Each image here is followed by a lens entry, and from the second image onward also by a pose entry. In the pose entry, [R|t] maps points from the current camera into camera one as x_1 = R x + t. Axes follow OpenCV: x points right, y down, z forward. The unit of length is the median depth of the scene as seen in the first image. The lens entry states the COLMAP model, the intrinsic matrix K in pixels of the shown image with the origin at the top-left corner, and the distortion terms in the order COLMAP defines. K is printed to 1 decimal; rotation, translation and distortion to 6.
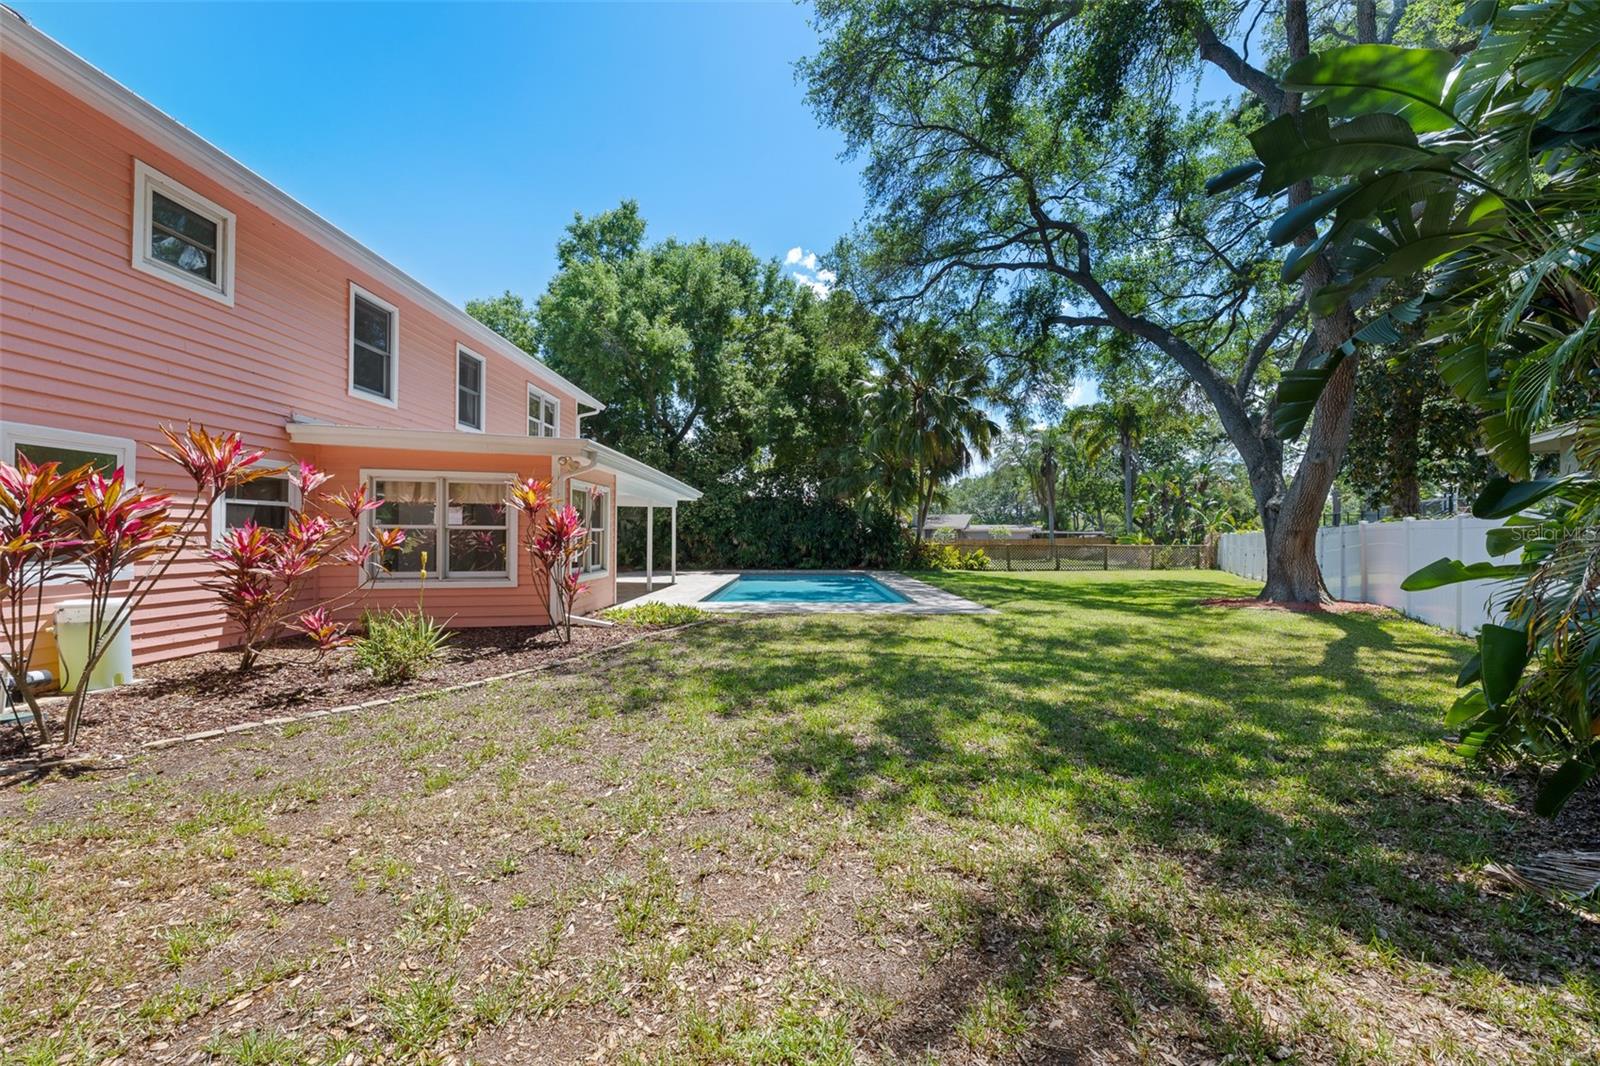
lens RADIAL K [[635.2, 0, 800.0], [0, 635.2, 533.0], [0, 0, 1]] dist [0.002489, 0.000032]
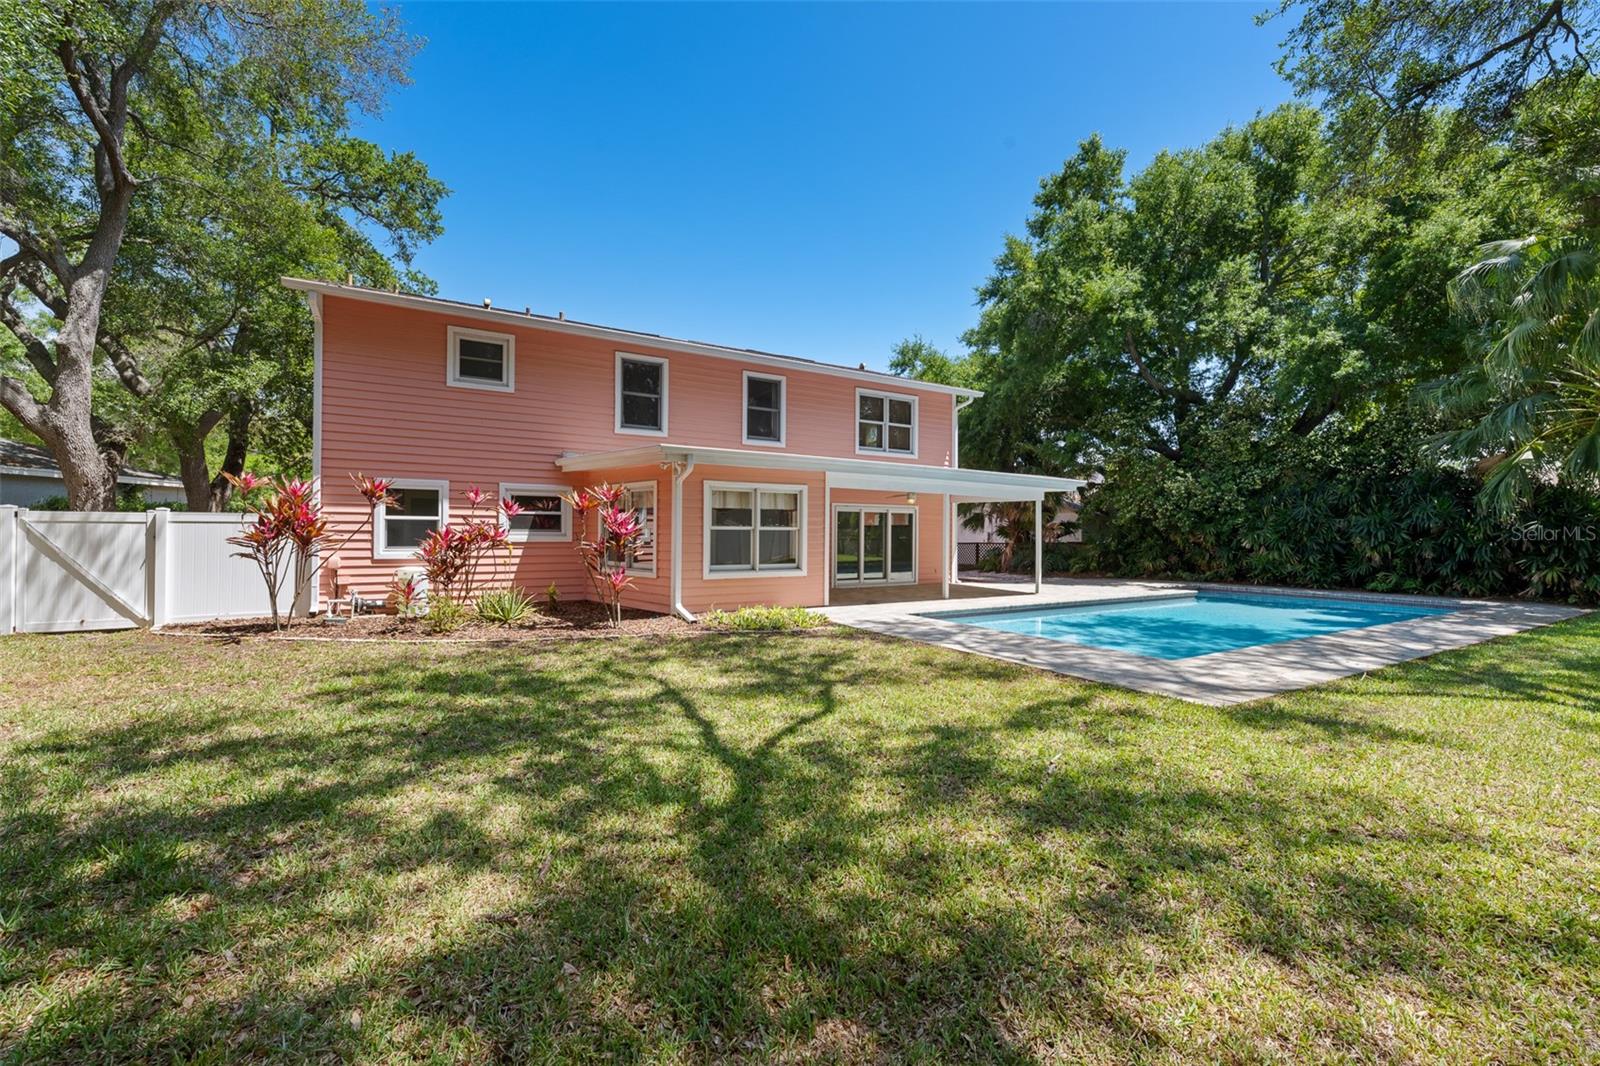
lens RADIAL K [[635.2, 0, 800.0], [0, 635.2, 533.0], [0, 0, 1]] dist [0.002489, 0.000032]
pose [[0.511420, -0.002079, -0.859329, 0.249217], [0.001753, 0.999998, -0.001376, 0.001183], [0.859329, -0.000802, 0.511422, 0.230257]]
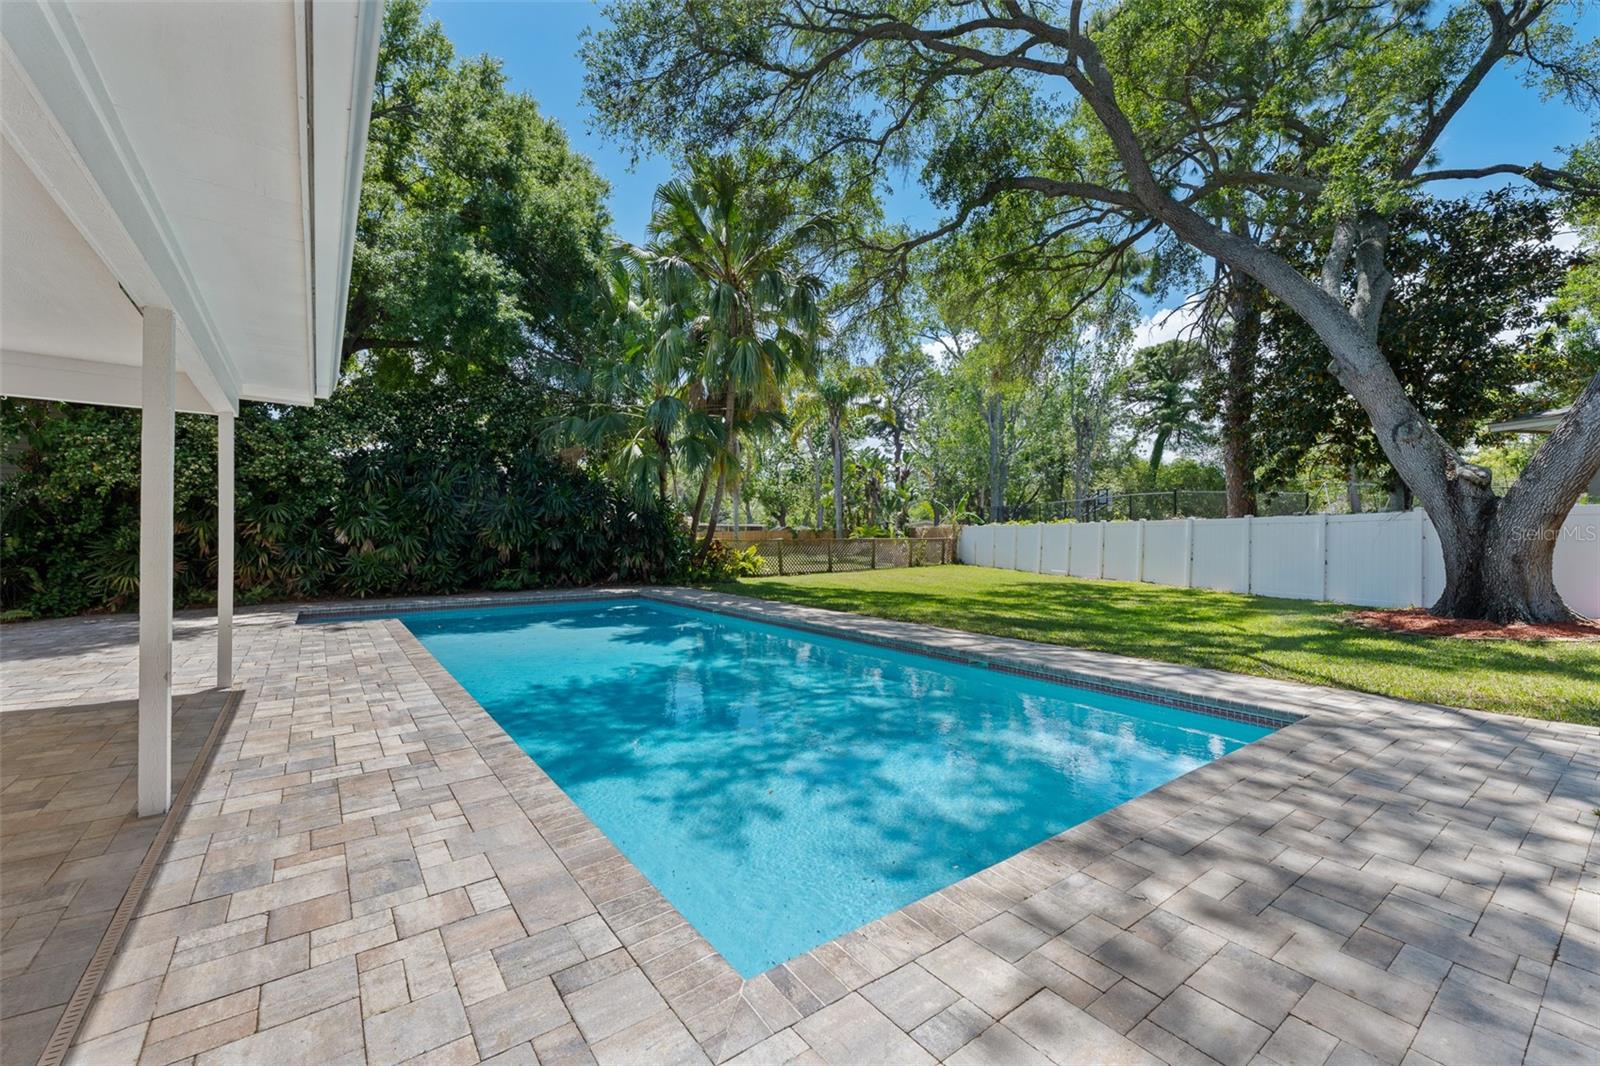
lens RADIAL K [[662.3, 0, 797.4], [0, 662.3, 530.9], [0, 0, 1]] dist [0.000571, 0.000092]
pose [[0.804382, -0.000840, 0.594112, -0.122964], [-0.002238, 0.999988, 0.004444, 0.006007], [-0.594109, -0.004905, 0.804370, 0.446198]]
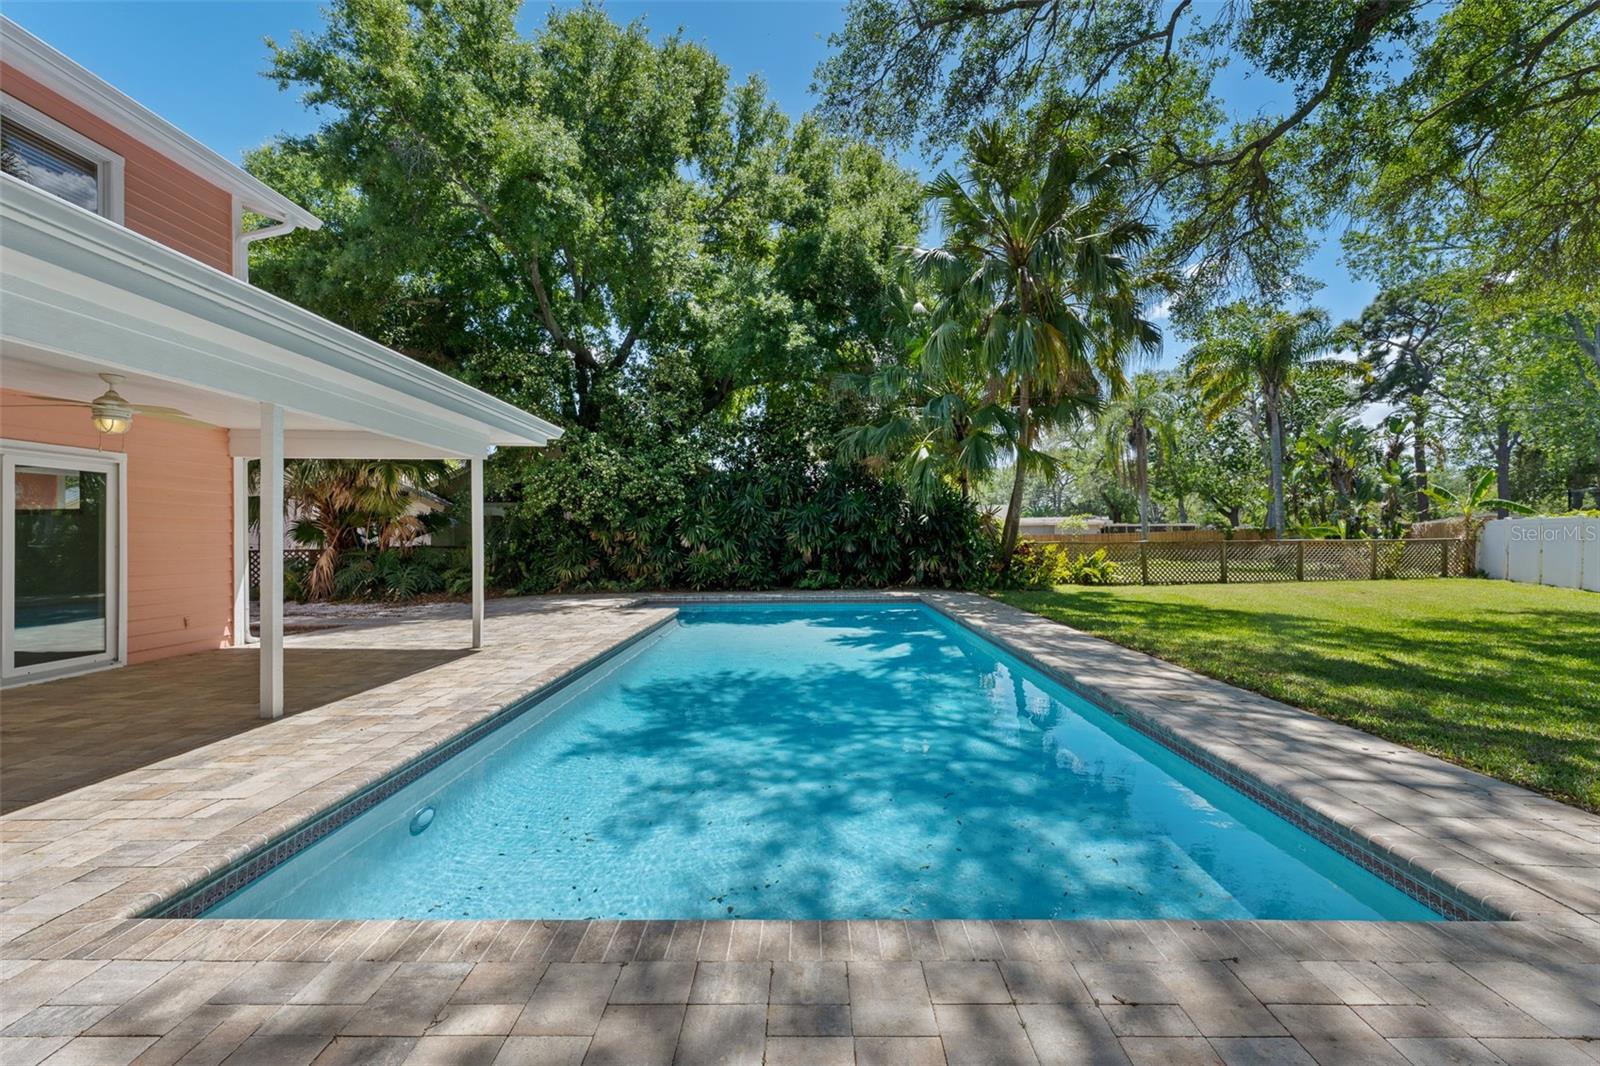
lens RADIAL K [[662.3, 0, 797.4], [0, 662.3, 530.9], [0, 0, 1]] dist [0.000571, 0.000092]
pose [[0.999827, -0.012946, -0.013353, 0.005041], [0.012906, 0.999912, -0.003110, 0.006552], [0.013392, 0.002938, 0.999906, 0.421681]]
